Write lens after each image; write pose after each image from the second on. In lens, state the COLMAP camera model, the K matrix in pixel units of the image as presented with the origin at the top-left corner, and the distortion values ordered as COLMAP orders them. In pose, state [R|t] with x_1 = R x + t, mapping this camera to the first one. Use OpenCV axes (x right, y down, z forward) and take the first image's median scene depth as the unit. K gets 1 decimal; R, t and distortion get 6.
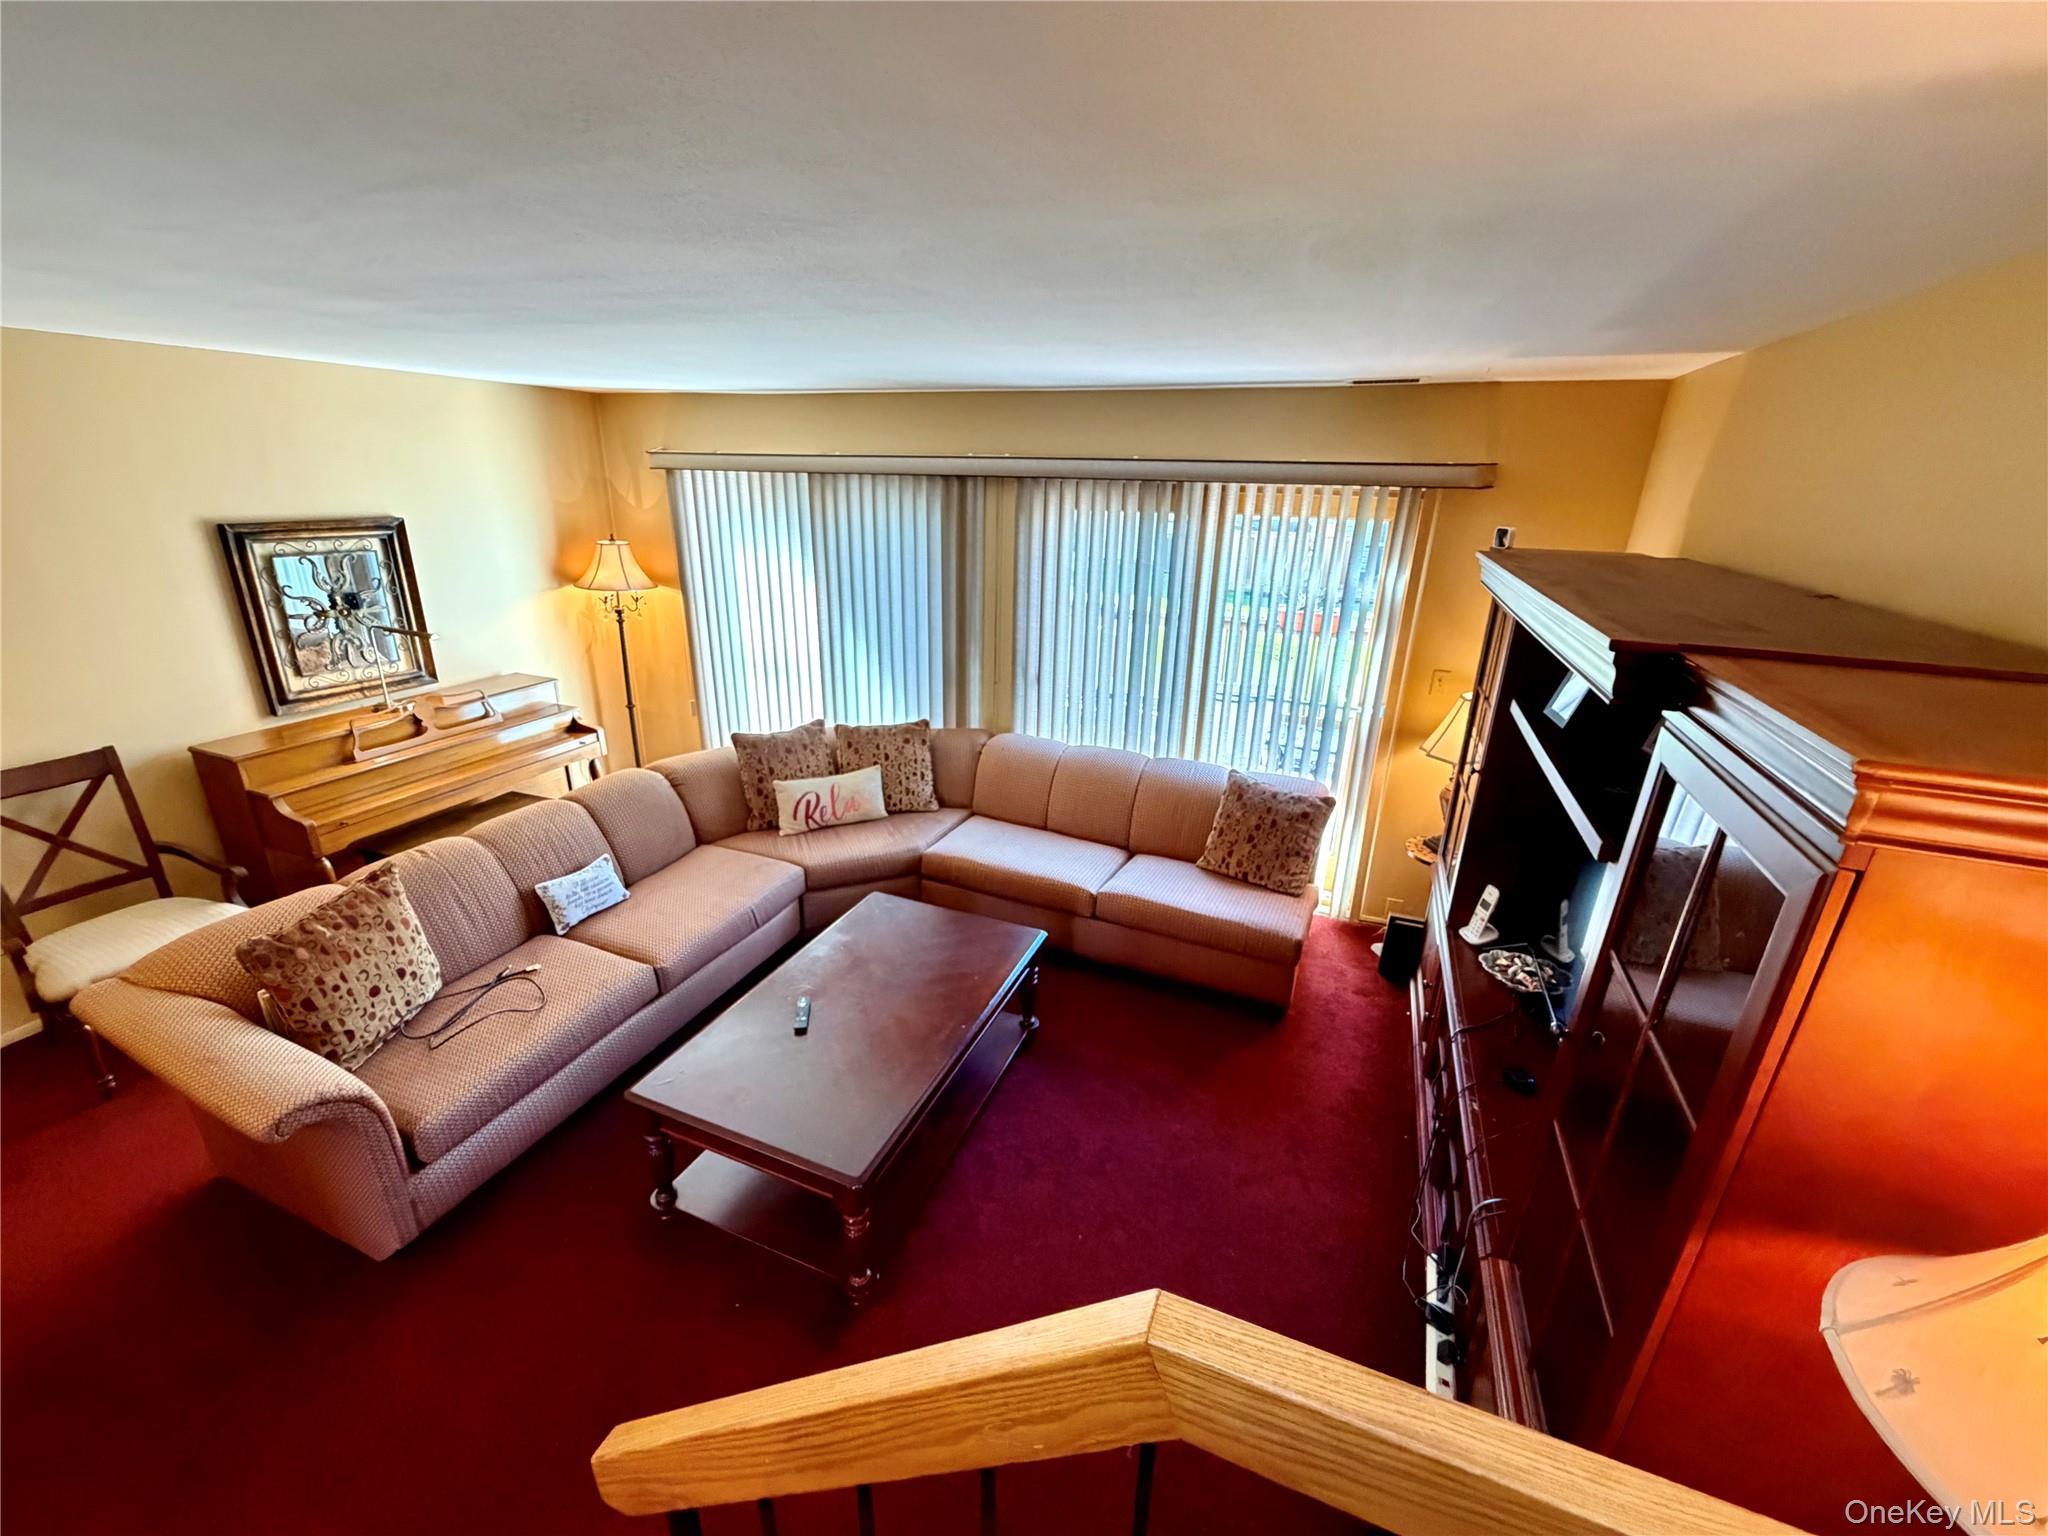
lens RADIAL K [[816.8, 0, 1024.0], [0, 816.8, 769.5], [0, 0, 1]] dist [0.000078, -0.000214]
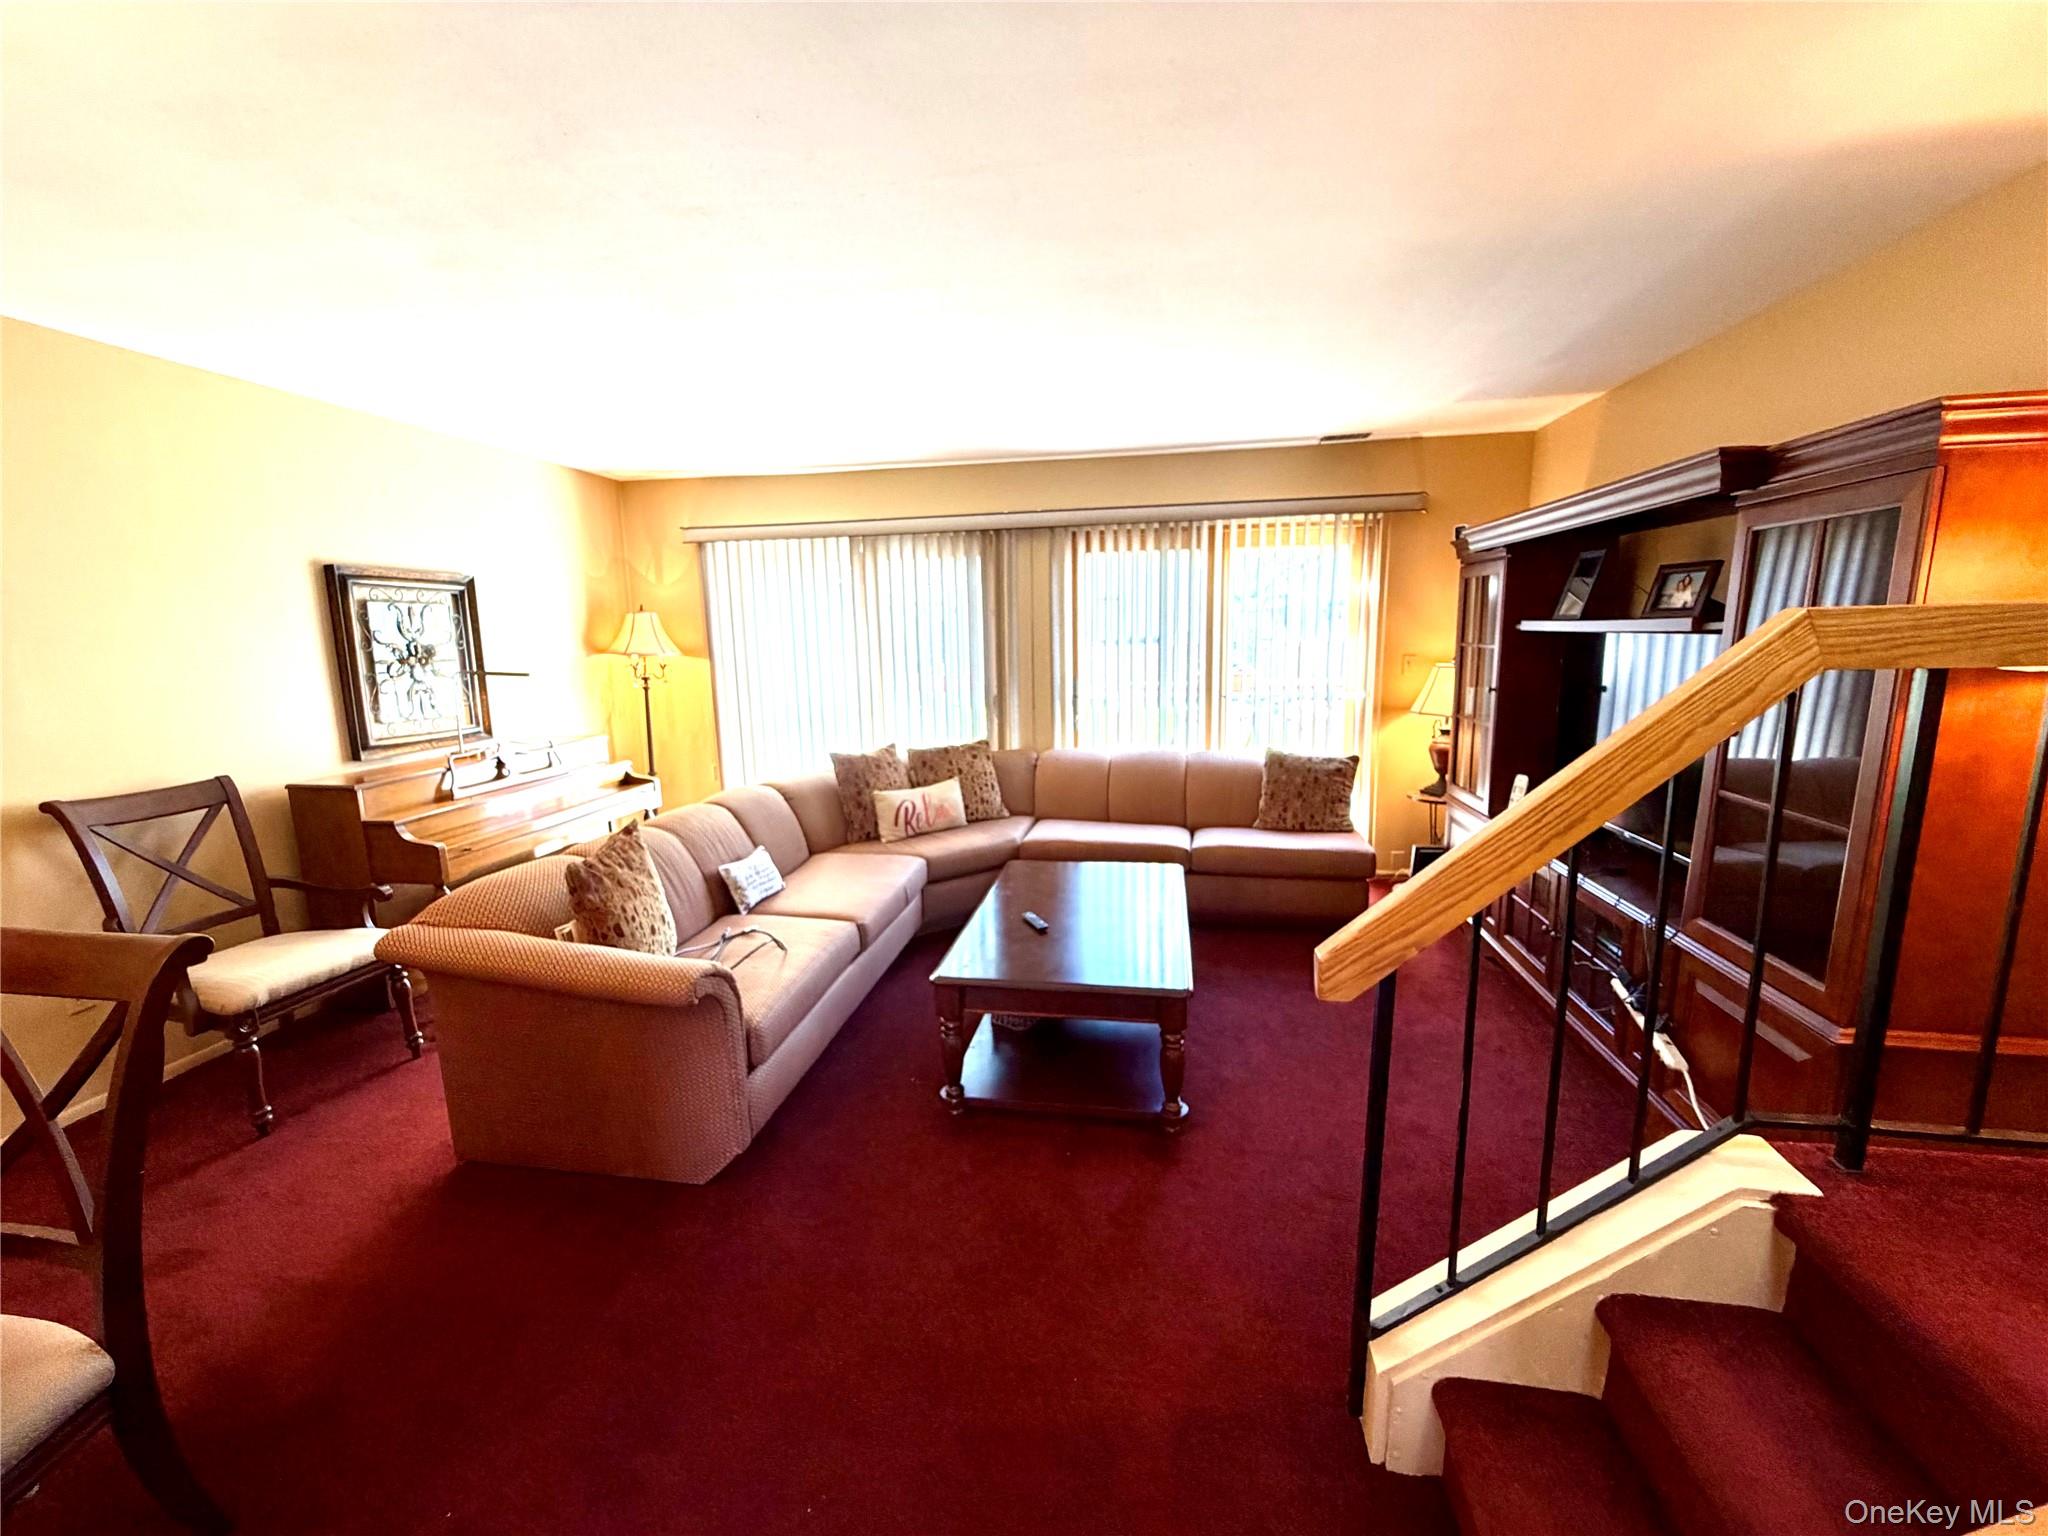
lens RADIAL K [[816.8, 0, 1025.8], [0, 816.8, 771.0], [0, 0, 1]] dist [0.000078, -0.000214]
pose [[0.975270, -0.081328, 0.205508, -0.337080], [0.115811, 0.980009, -0.161769, 0.187662], [-0.188243, 0.181569, 0.965193, -0.074787]]
